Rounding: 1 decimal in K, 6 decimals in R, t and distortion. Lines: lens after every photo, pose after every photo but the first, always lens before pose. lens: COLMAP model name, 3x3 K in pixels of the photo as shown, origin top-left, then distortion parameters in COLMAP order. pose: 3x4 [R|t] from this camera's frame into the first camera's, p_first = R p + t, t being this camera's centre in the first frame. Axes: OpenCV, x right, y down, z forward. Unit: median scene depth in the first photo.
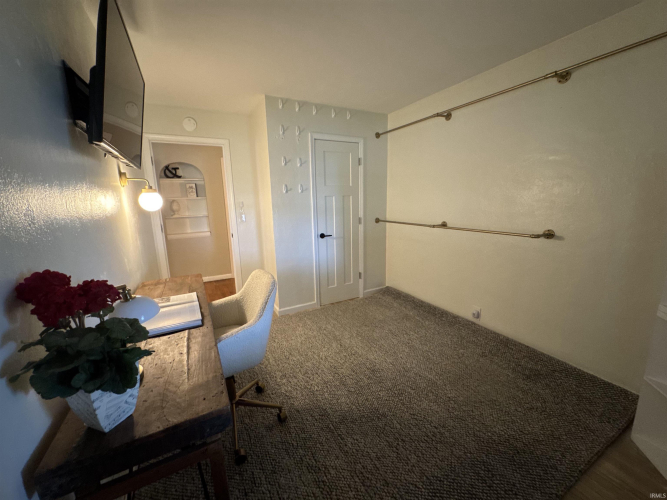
lens RADIAL K [[267.2, 0, 333.5], [0, 267.2, 250.0], [0, 0, 1]] dist [-0.000126, 0.000129]
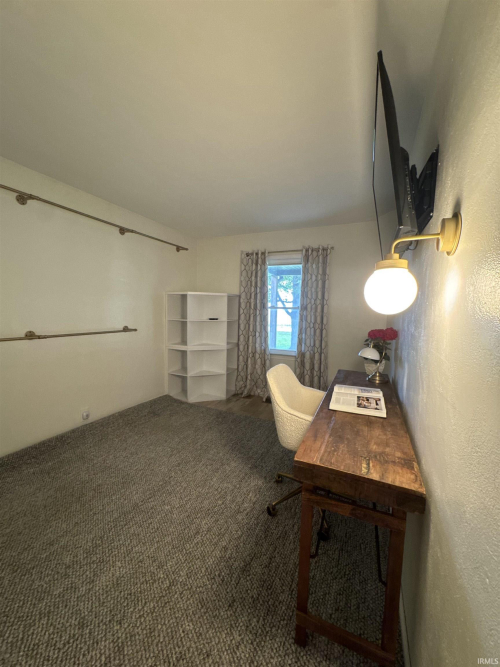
lens RADIAL K [[267.2, 0, 250.0], [0, 267.2, 333.5], [0, 0, 1]] dist [-0.000126, 0.000129]
pose [[-0.604692, -0.080161, 0.792415, -0.769446], [0.129491, 0.971790, 0.197121, -0.224467], [-0.785863, 0.221808, -0.577253, 1.226823]]
